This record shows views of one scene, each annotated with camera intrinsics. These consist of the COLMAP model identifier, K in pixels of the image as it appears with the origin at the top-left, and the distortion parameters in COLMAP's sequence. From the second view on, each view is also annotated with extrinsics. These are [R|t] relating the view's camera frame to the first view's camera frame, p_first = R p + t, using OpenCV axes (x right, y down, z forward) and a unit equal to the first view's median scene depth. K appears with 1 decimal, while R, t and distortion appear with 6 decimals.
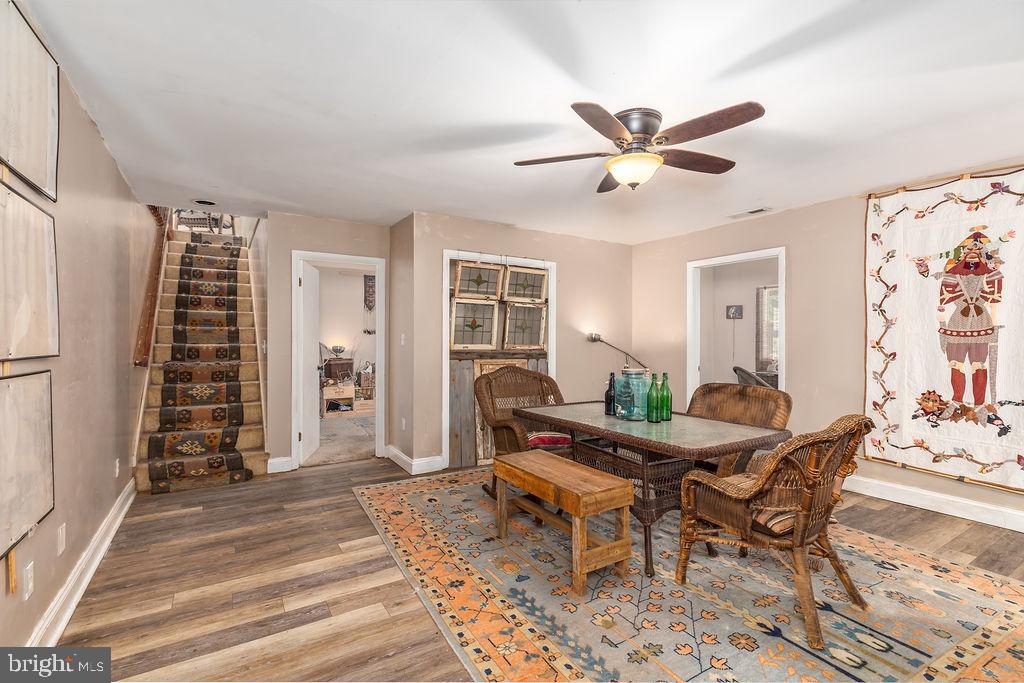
lens RADIAL K [[464.5, 0, 515.5], [0, 464.5, 339.7], [0, 0, 1]] dist [-0.000153, 0.000112]
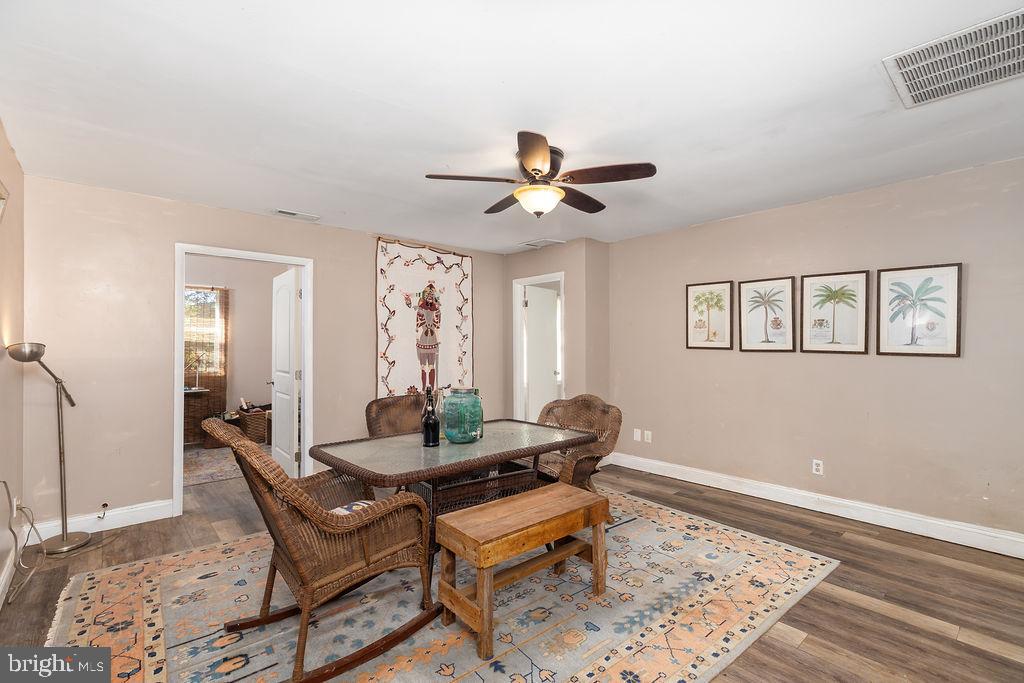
lens RADIAL K [[464.5, 0, 515.5], [0, 464.5, 339.7], [0, 0, 1]] dist [-0.000153, 0.000112]
pose [[-0.160422, 0.011243, 0.986984, -0.630392], [-0.000381, 0.999934, -0.011452, -0.019885], [-0.987048, -0.002213, -0.160407, 0.957485]]
